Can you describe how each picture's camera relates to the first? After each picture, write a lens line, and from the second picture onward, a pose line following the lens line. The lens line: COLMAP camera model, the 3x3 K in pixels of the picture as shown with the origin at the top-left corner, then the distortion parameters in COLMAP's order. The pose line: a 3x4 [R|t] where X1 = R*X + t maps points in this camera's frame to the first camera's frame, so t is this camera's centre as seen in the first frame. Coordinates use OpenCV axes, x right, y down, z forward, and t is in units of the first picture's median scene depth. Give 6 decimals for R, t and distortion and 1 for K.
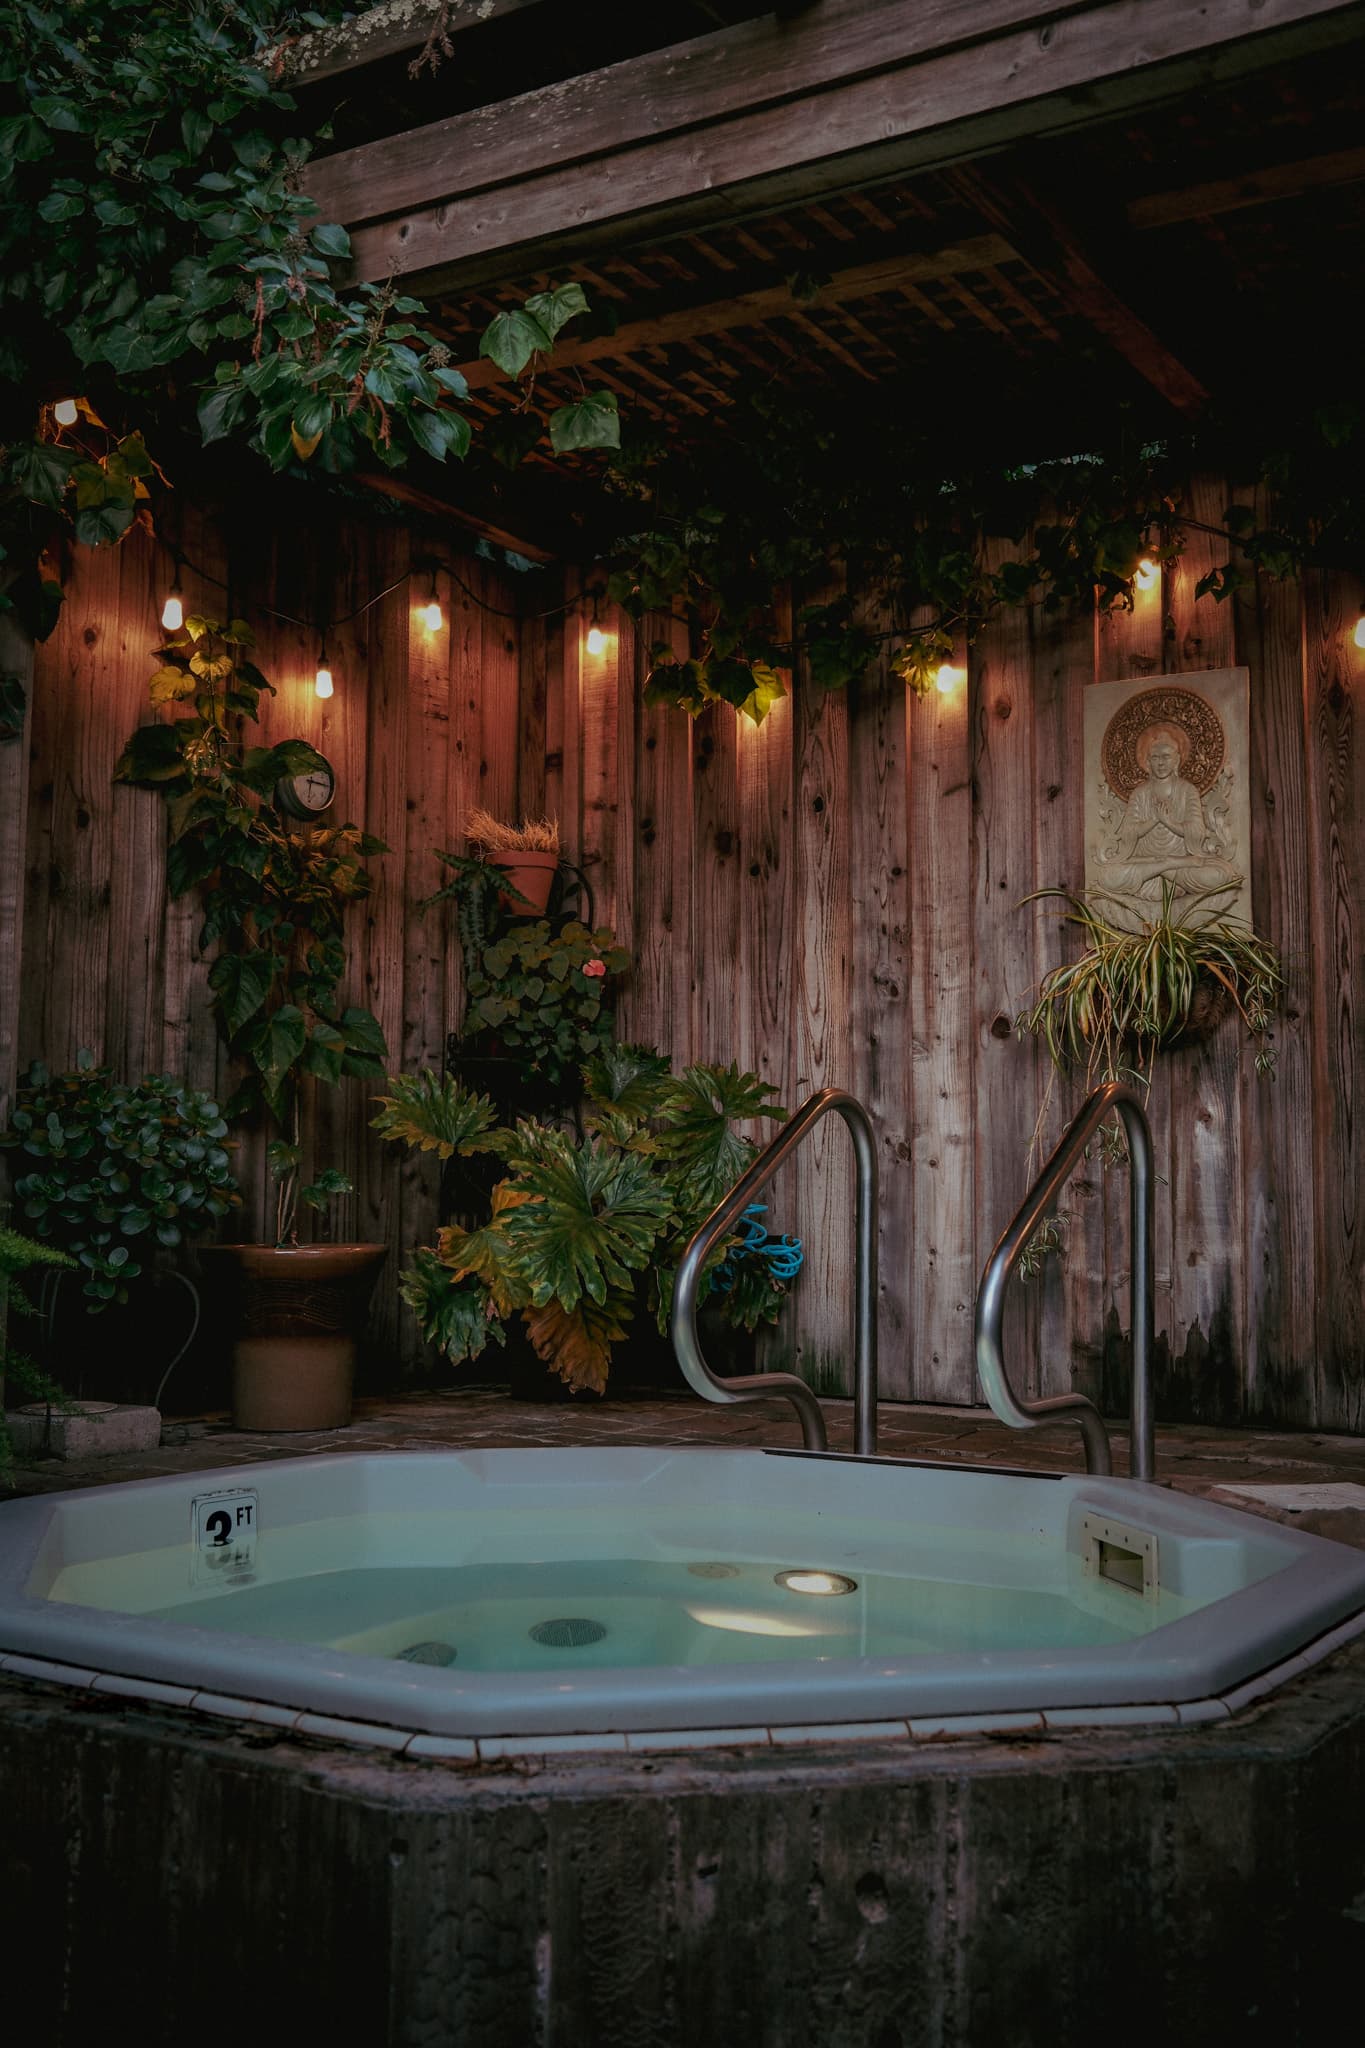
lens RADIAL K [[2067.6, 0, 700.4], [0, 2067.6, 1012.1], [0, 0, 1]] dist [-0.046029, 0.000000]
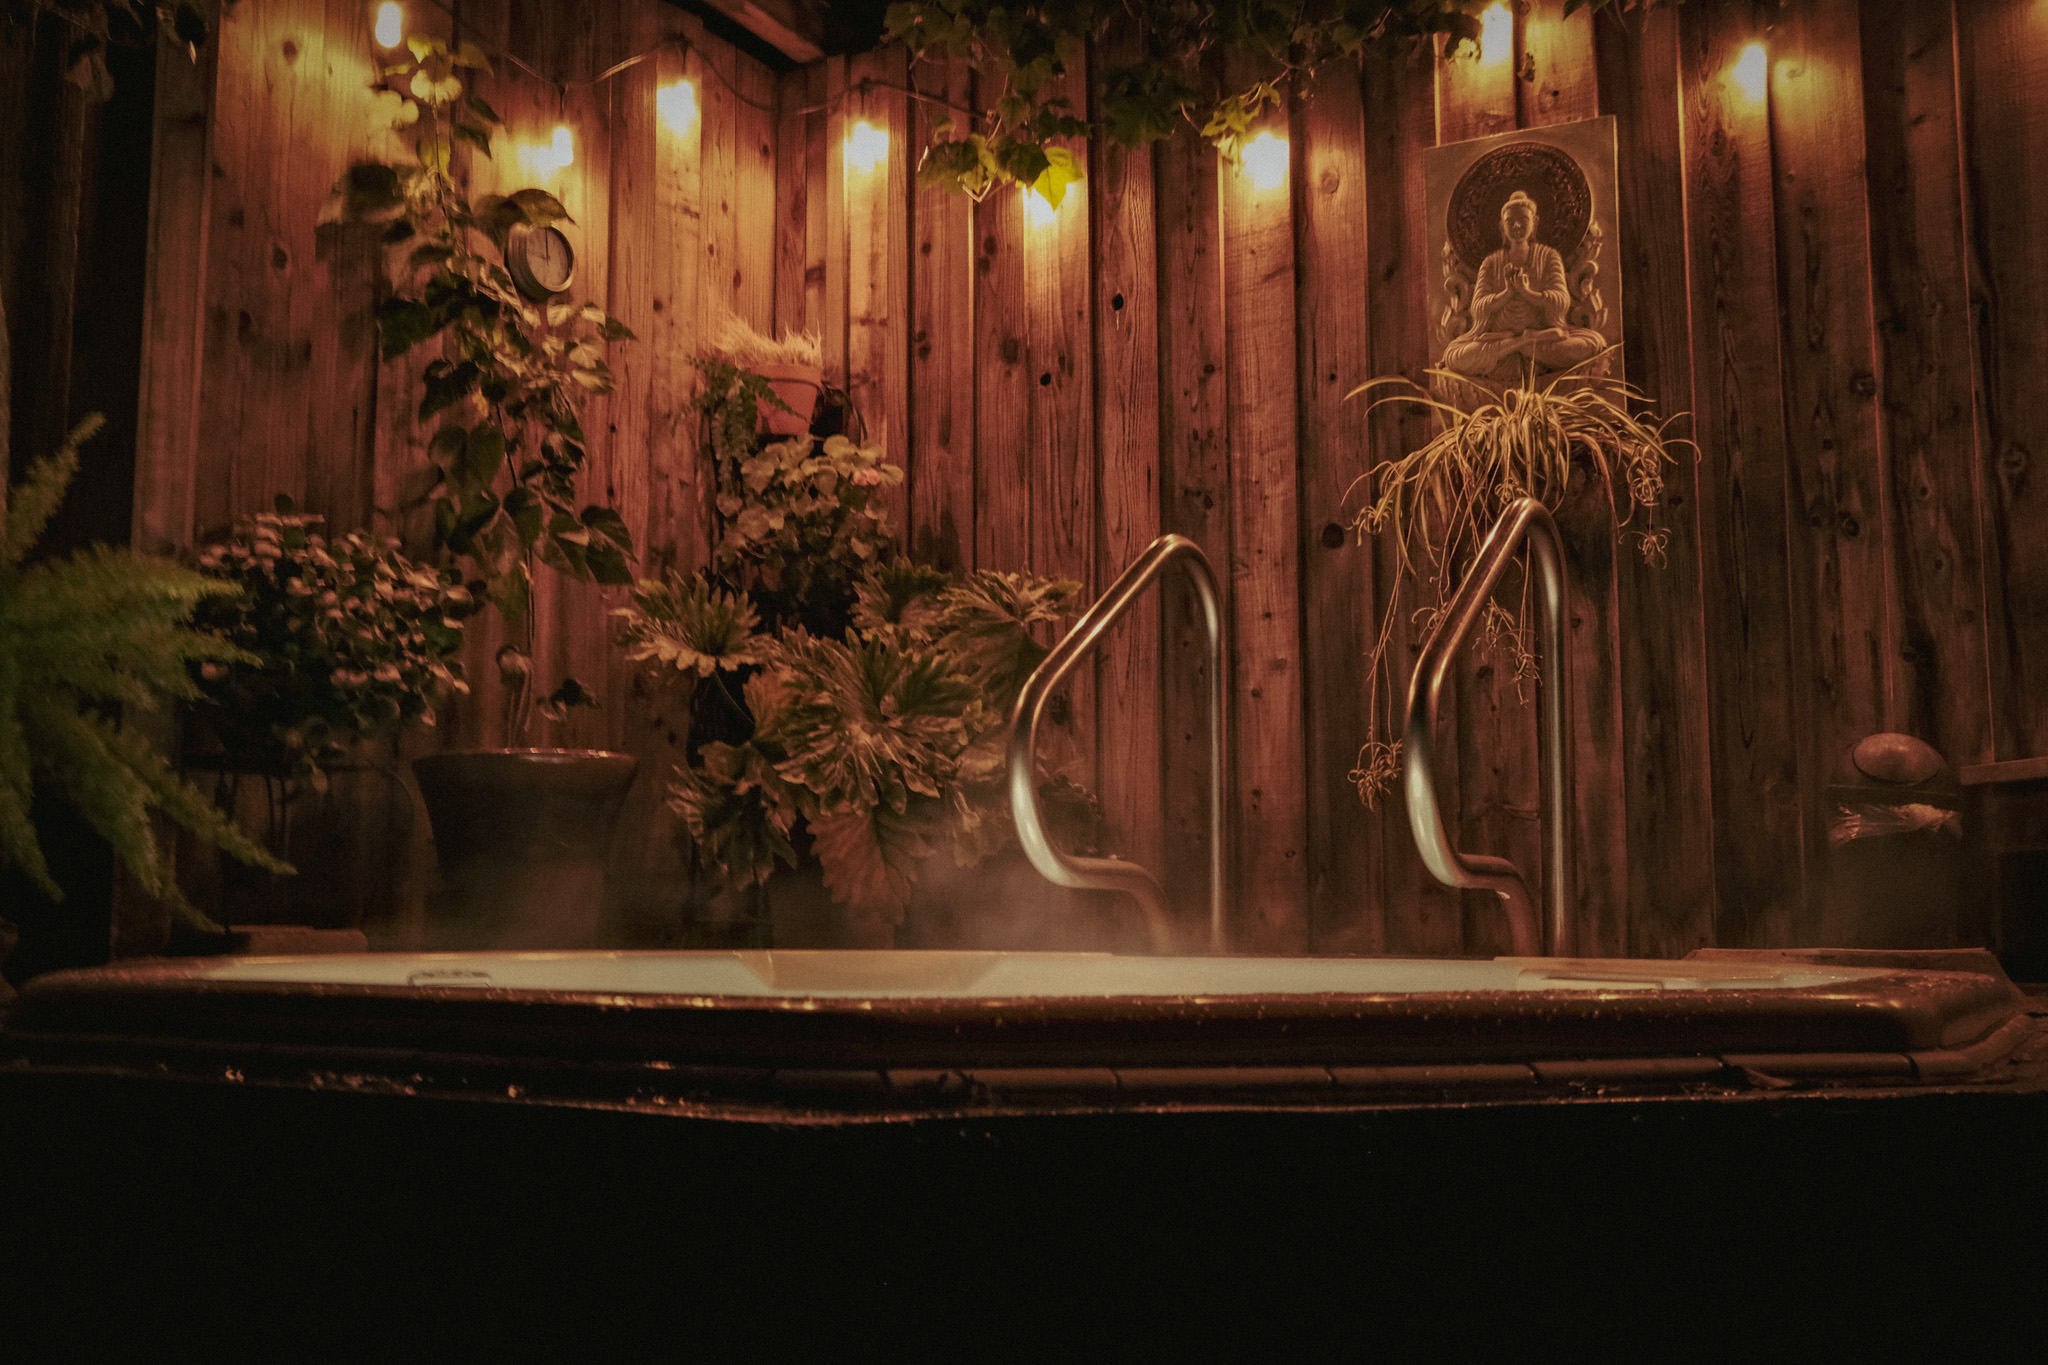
lens RADIAL K [[2037.4, 0, 1002.0], [0, 2037.4, 653.0], [0, 0, 1]] dist [-0.002005, 0.000000]
pose [[0.998774, -0.001024, 0.049501, -0.039250], [0.003121, 0.999100, -0.042300, 0.094065], [-0.049413, 0.042402, 0.997878, 0.136840]]
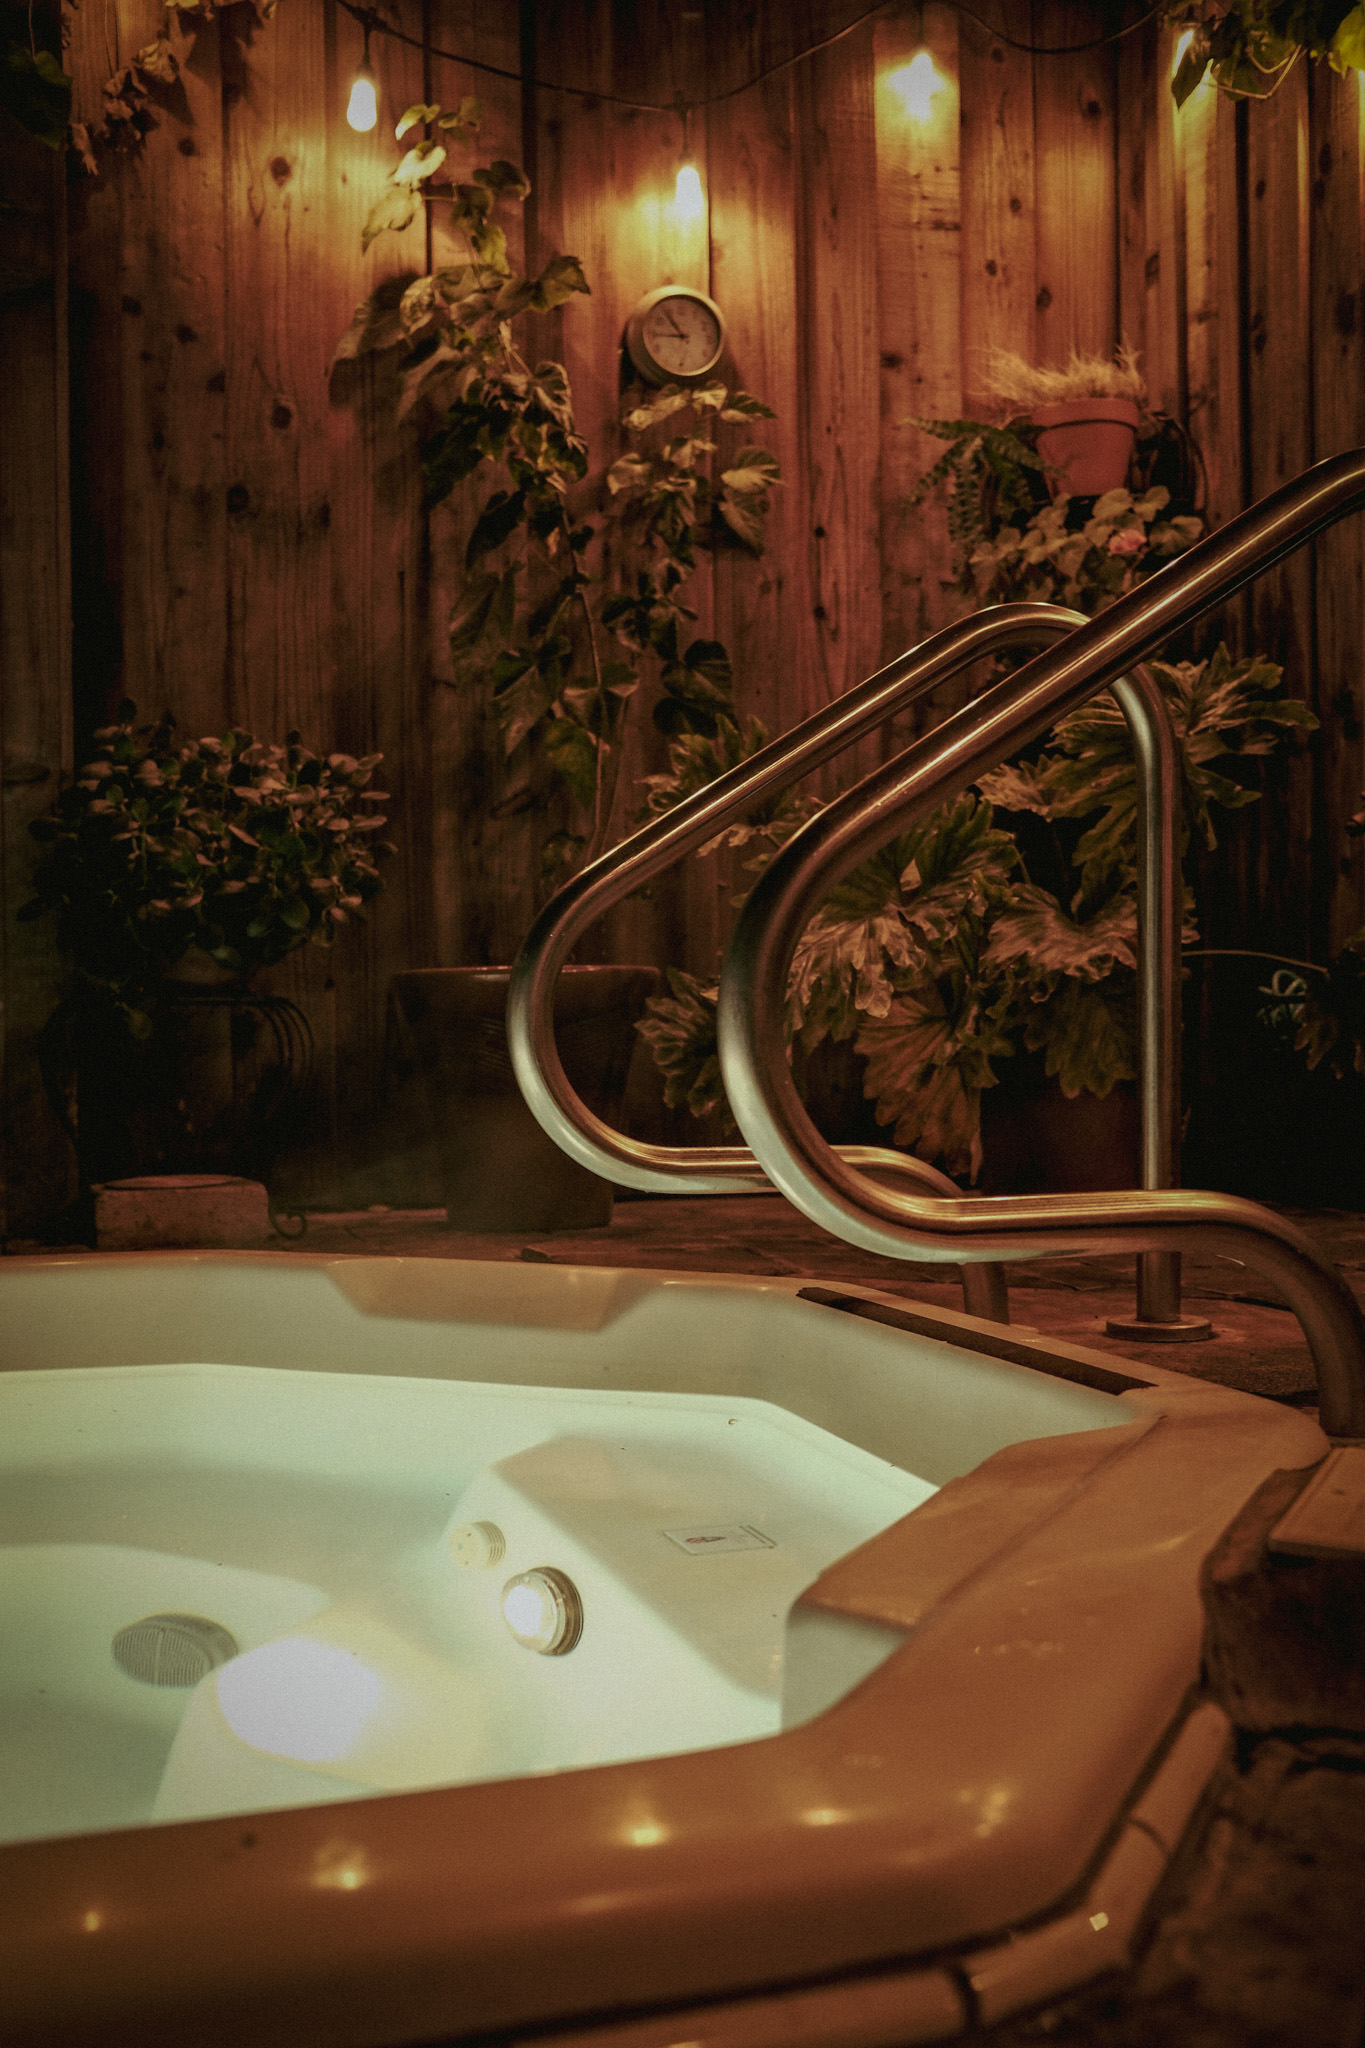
lens RADIAL K [[2037.4, 0, 669.4], [0, 2037.4, 1041.8], [0, 0, 1]] dist [-0.002005, 0.000000]
pose [[0.788741, -0.008308, -0.614669, 0.240626], [0.066774, 0.995150, 0.072234, 0.080406], [0.611088, -0.098018, 0.785471, 0.426312]]
